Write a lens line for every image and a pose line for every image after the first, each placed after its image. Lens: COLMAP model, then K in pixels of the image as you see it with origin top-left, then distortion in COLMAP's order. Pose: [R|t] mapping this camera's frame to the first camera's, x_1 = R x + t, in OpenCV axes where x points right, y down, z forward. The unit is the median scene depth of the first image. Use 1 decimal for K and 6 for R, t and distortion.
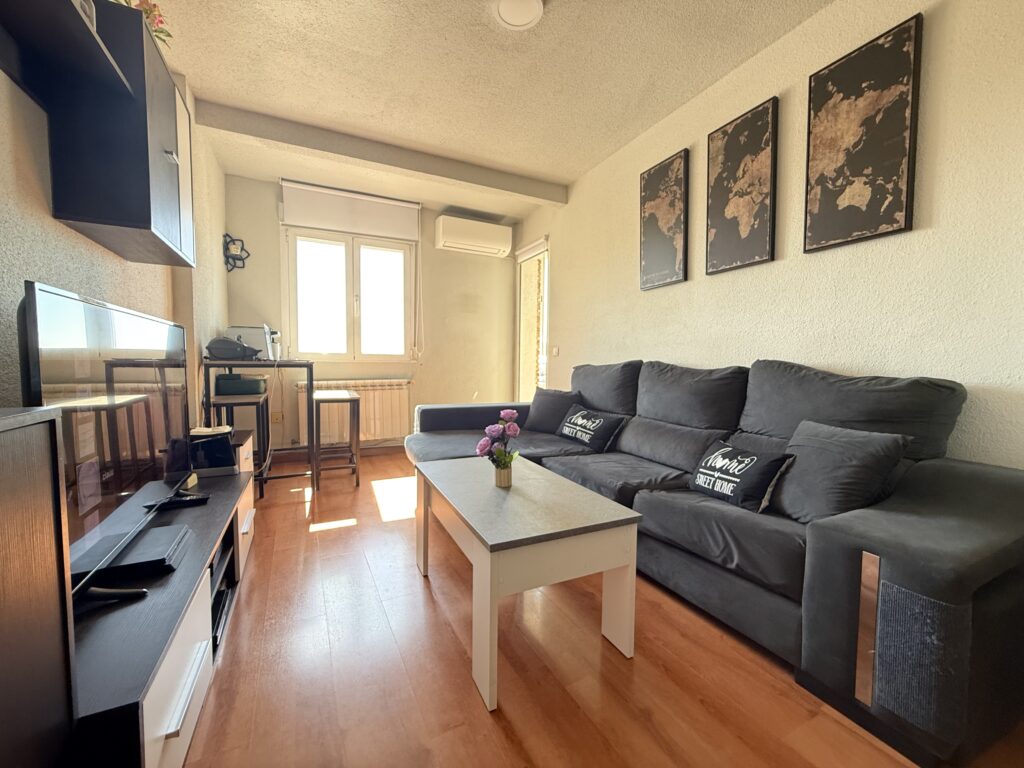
lens RADIAL K [[408.3, 0, 511.6], [0, 408.3, 386.7], [0, 0, 1]] dist [-0.001012, 0.000366]
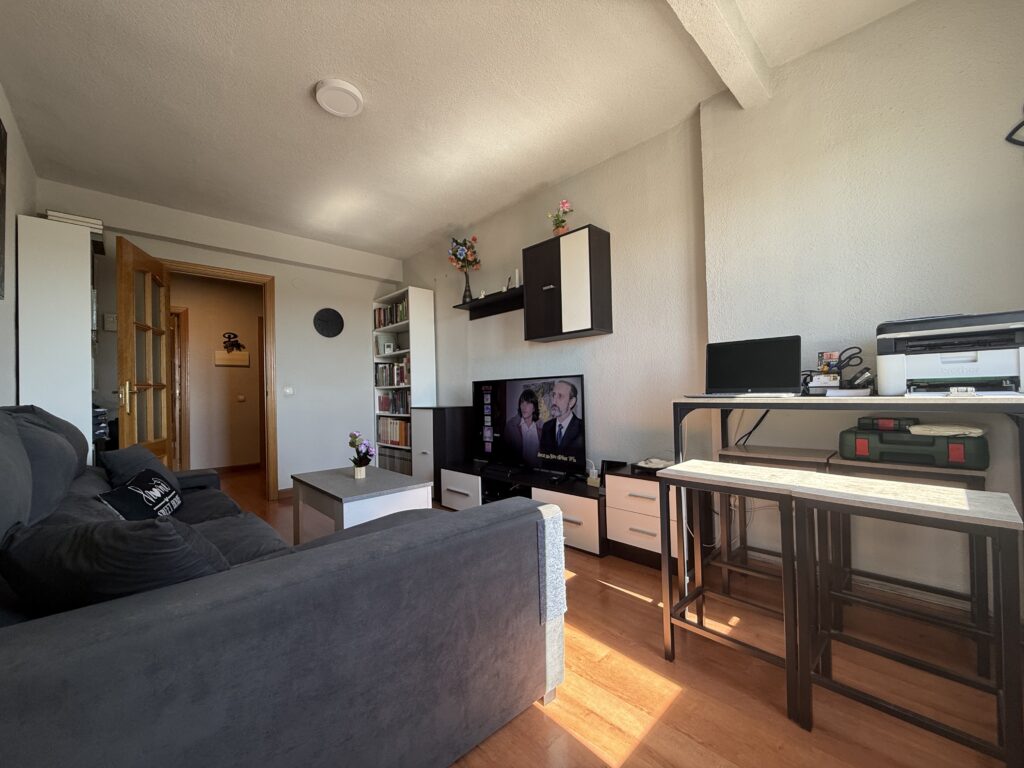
lens RADIAL K [[408.3, 0, 511.6], [0, 408.3, 386.7], [0, 0, 1]] dist [-0.001012, 0.000366]
pose [[-0.954981, 0.007767, -0.296565, -0.084719], [-0.002829, 0.999373, 0.035285, -0.125695], [0.296653, 0.034536, -0.954361, 1.907941]]
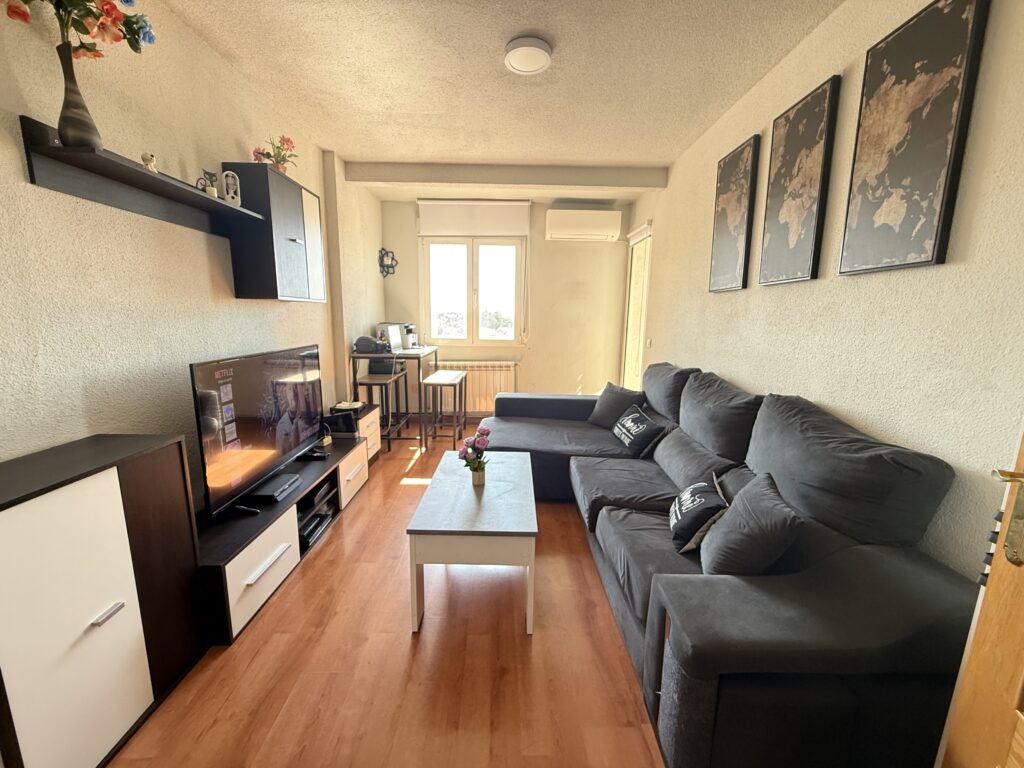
lens RADIAL K [[408.3, 0, 511.6], [0, 408.3, 386.7], [0, 0, 1]] dist [-0.001012, 0.000366]
pose [[0.901213, 0.079529, -0.426016, 0.425468], [-0.032075, 0.992562, 0.117441, -0.154879], [0.432187, -0.092175, 0.897061, -0.065634]]
